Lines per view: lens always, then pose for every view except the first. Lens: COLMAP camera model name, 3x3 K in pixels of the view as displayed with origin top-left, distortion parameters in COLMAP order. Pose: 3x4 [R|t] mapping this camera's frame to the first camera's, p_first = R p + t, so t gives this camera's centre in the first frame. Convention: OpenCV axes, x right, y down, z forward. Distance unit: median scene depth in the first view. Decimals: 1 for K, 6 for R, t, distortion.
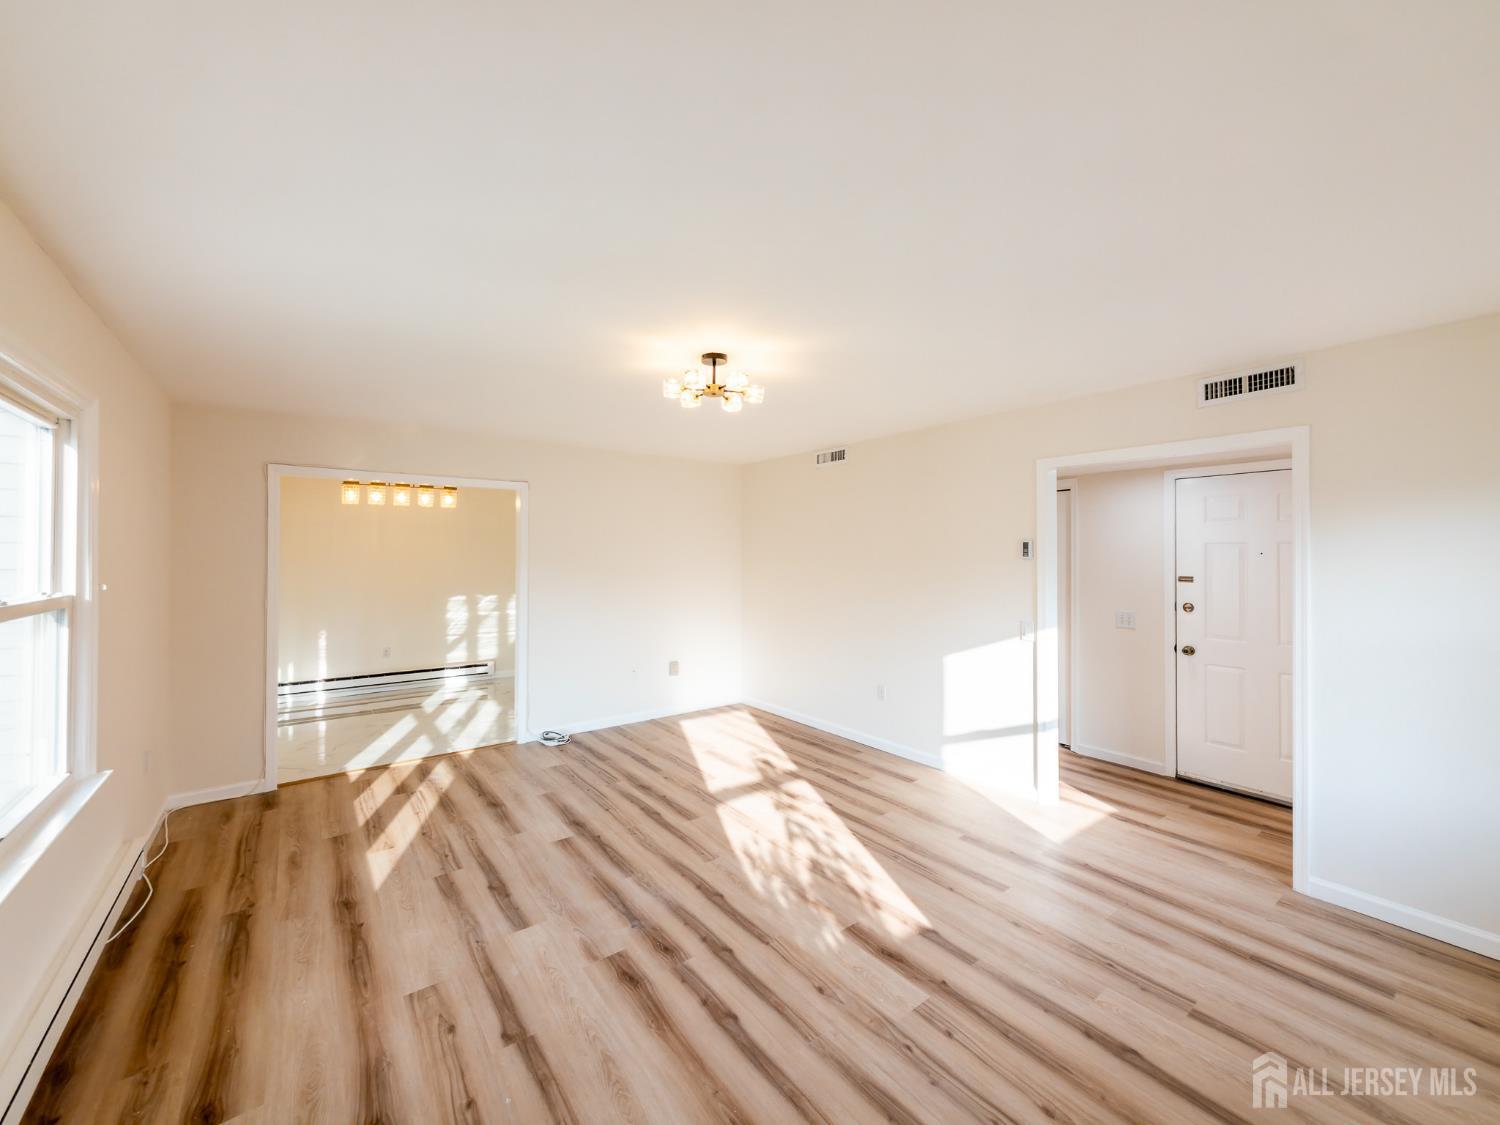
lens RADIAL K [[607.5, 0, 757.1], [0, 607.5, 553.2], [0, 0, 1]] dist [0.003112, -0.000067]
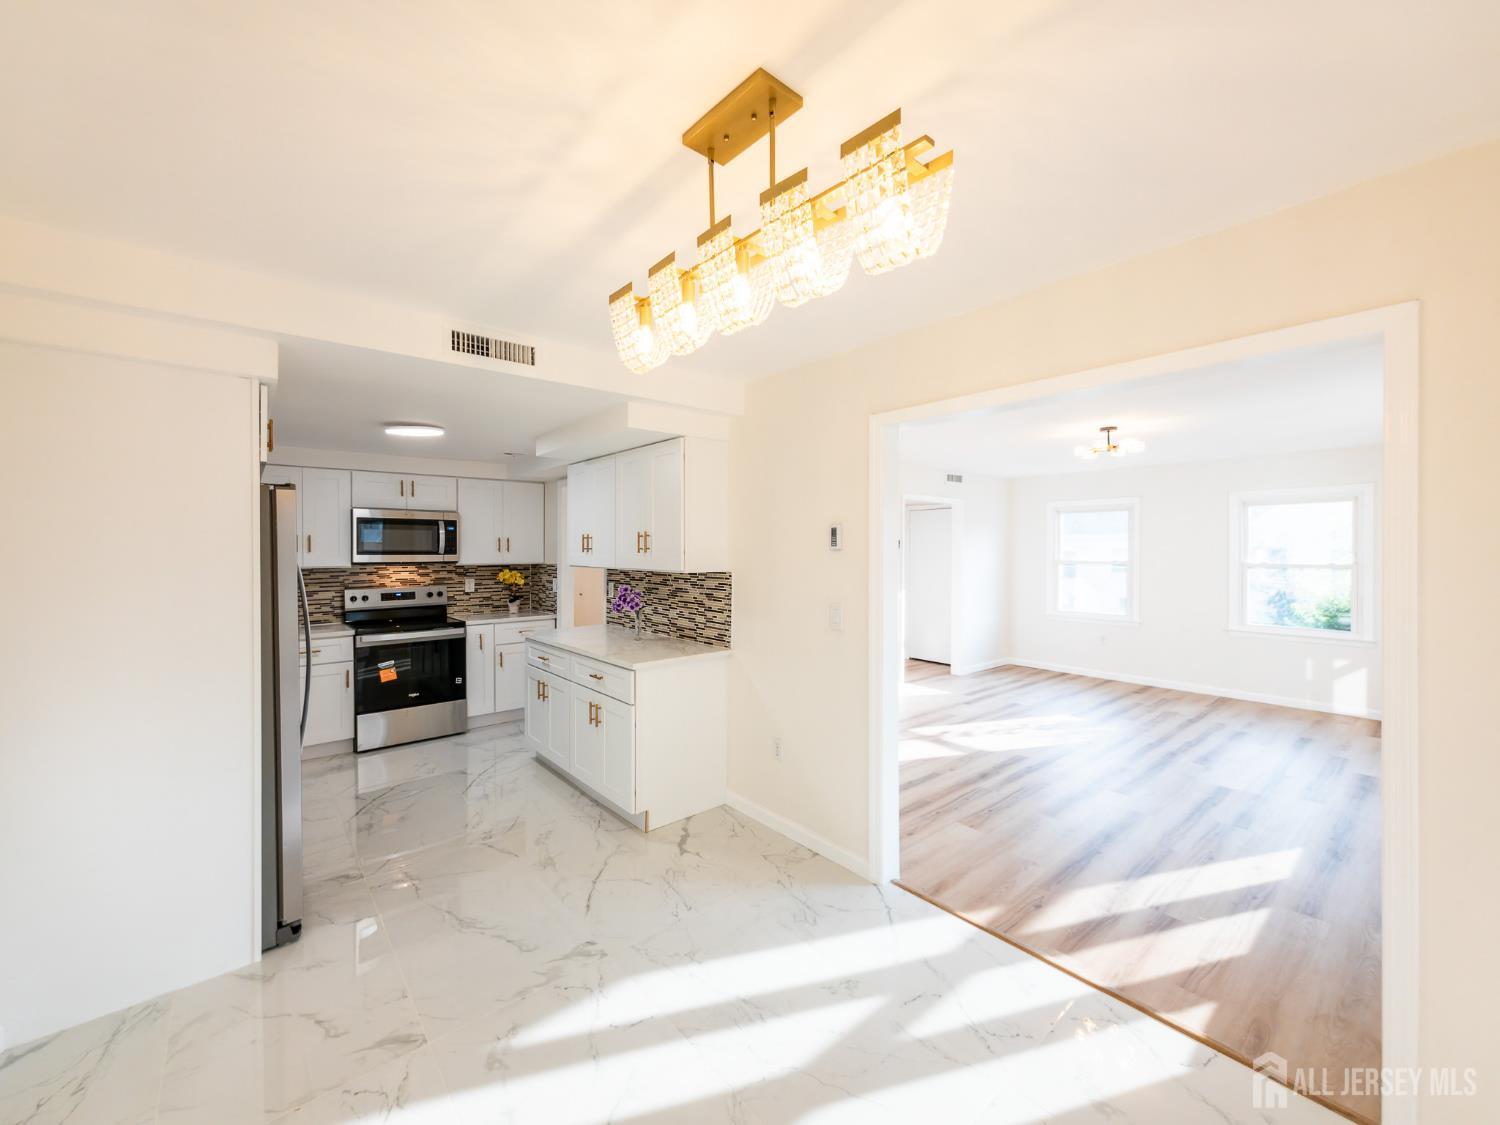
lens RADIAL K [[607.5, 0, 741.9], [0, 607.5, 549.7], [0, 0, 1]] dist [0.003112, -0.000067]
pose [[-0.051486, 0.000065, 0.998674, -1.249631], [-0.000420, 1.000000, -0.000086, 0.009966], [-0.998674, -0.000424, -0.051486, 1.544198]]
